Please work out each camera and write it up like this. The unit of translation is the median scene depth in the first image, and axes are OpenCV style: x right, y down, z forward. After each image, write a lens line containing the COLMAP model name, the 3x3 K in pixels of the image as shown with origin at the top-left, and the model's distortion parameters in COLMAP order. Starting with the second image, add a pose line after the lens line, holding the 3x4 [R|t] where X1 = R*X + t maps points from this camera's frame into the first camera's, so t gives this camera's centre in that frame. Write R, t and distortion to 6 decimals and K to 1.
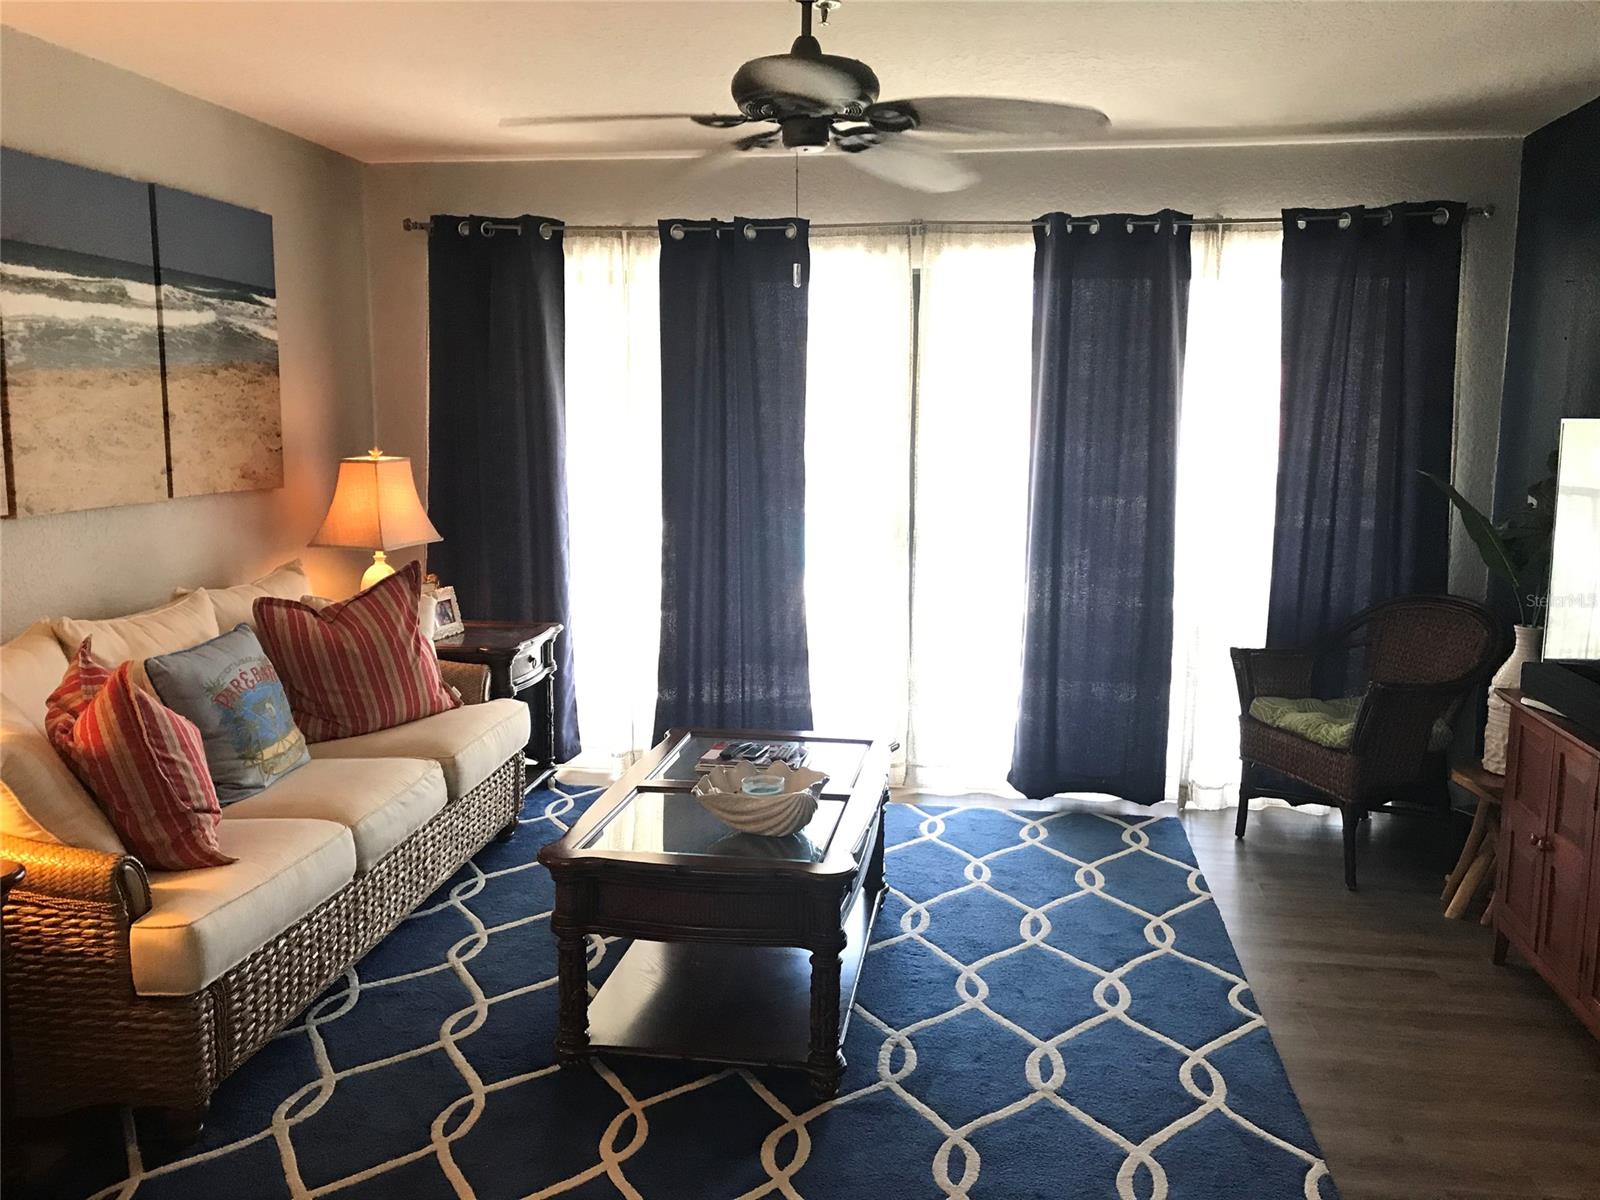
lens RADIAL K [[1300.6, 0, 800.0], [0, 1300.6, 600.0], [0, 0, 1]] dist [0.003557, 0.009873]
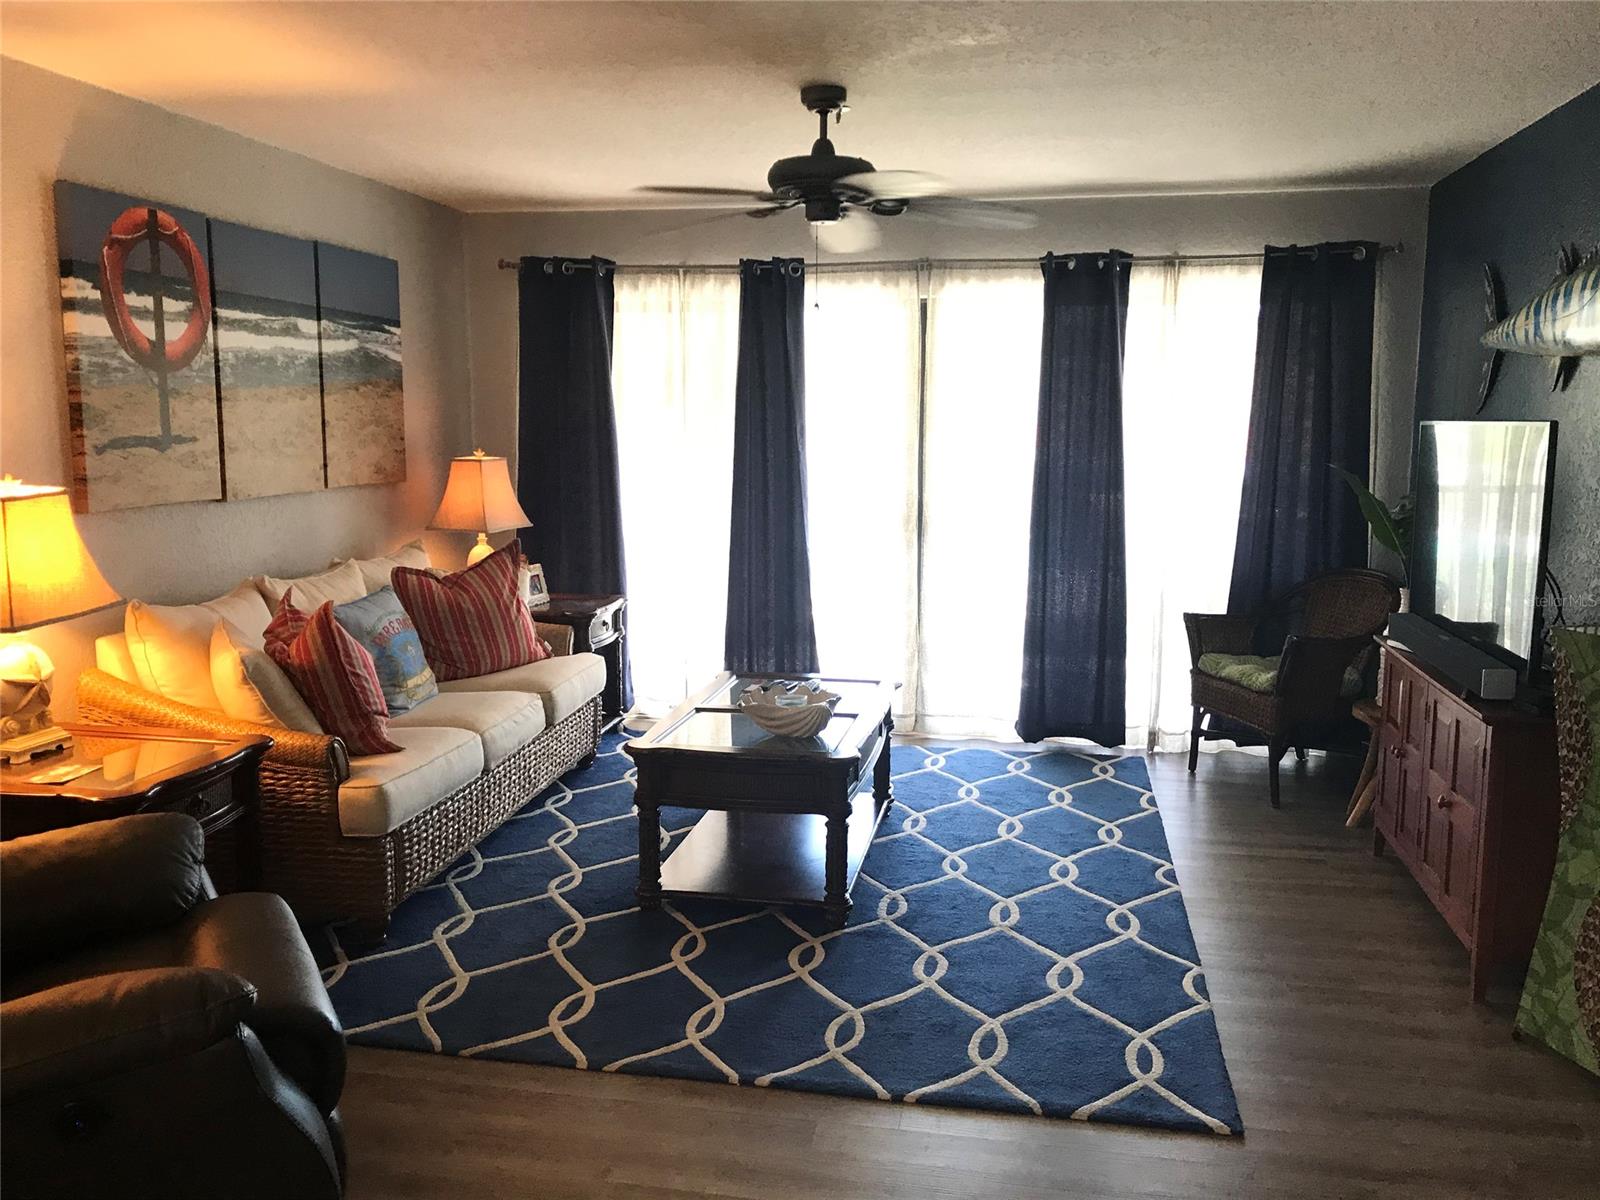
lens RADIAL K [[1310.8, 0, 800.0], [0, 1310.8, 600.0], [0, 0, 1]] dist [0.085187, -0.173480]
pose [[0.999456, 0.000526, -0.032984, 0.020321], [-0.000751, 0.999976, -0.006822, 0.040827], [0.032980, 0.006843, 0.999433, -0.282304]]
